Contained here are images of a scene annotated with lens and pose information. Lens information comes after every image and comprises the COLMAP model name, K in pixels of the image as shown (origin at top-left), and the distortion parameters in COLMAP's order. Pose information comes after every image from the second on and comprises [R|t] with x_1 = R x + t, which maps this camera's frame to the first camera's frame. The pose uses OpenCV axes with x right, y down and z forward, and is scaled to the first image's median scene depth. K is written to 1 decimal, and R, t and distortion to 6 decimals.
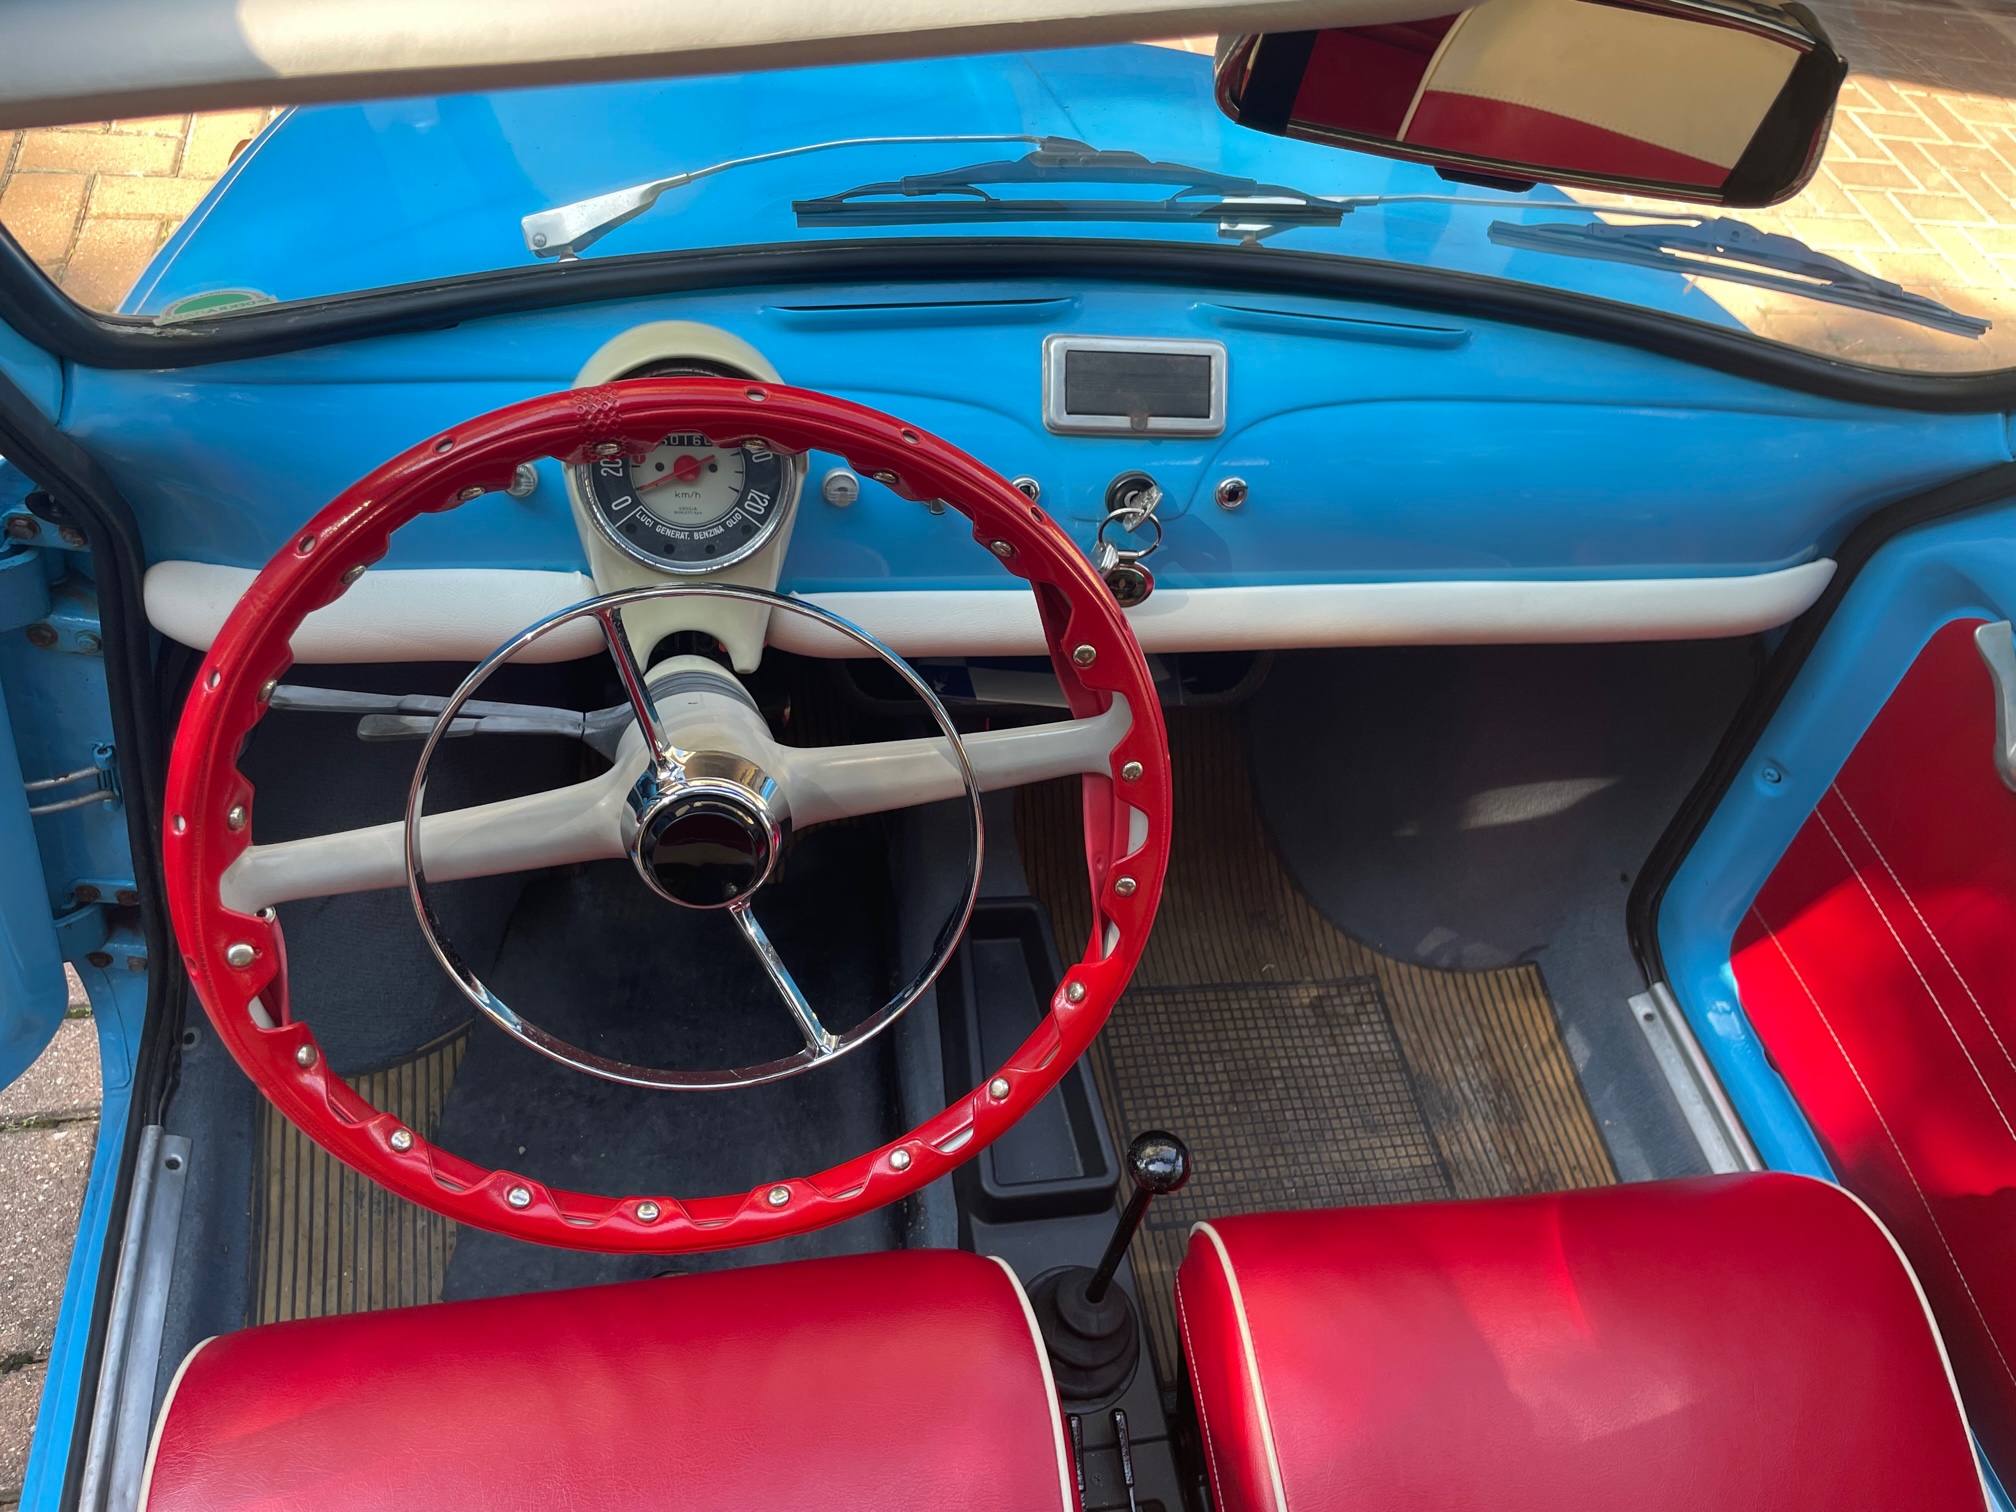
lens RADIAL K [[1504.9, 0, 1008.0], [0, 1504.9, 756.0], [0, 0, 1]] dist [0.087925, -0.119013]
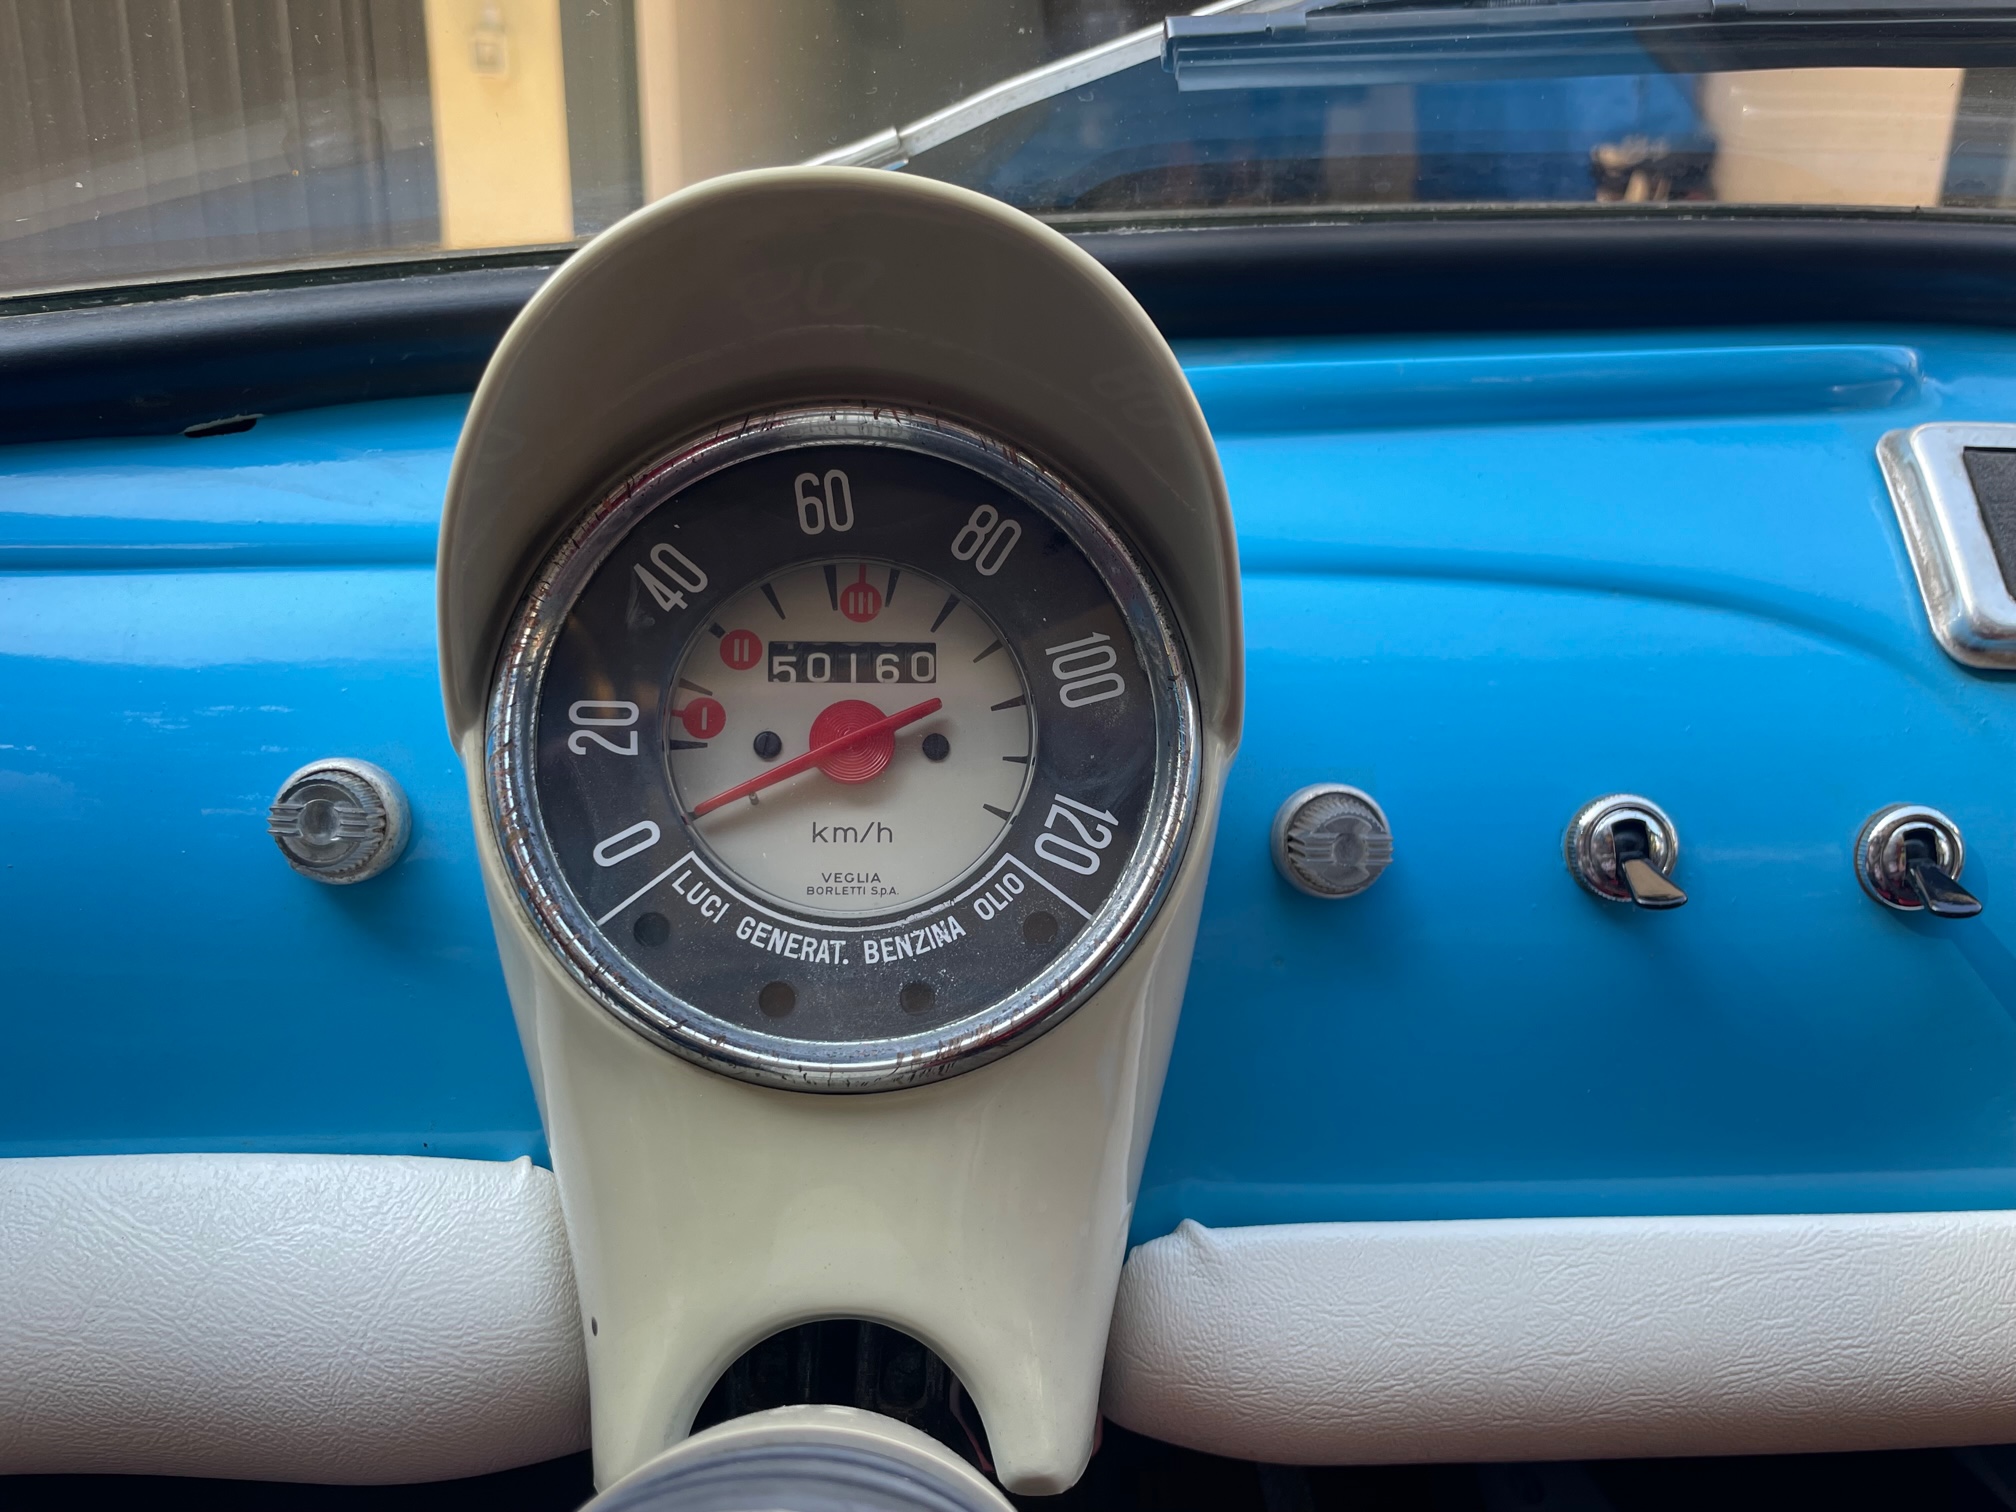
lens RADIAL K [[1504.9, 0, 1008.0], [0, 1504.9, 756.0], [0, 0, 1]] dist [0.087925, -0.119013]
pose [[0.983981, -0.091602, -0.152942, -0.132821], [-0.003011, 0.849234, -0.528008, -0.025307], [0.178250, 0.520010, 0.835354, 0.744303]]
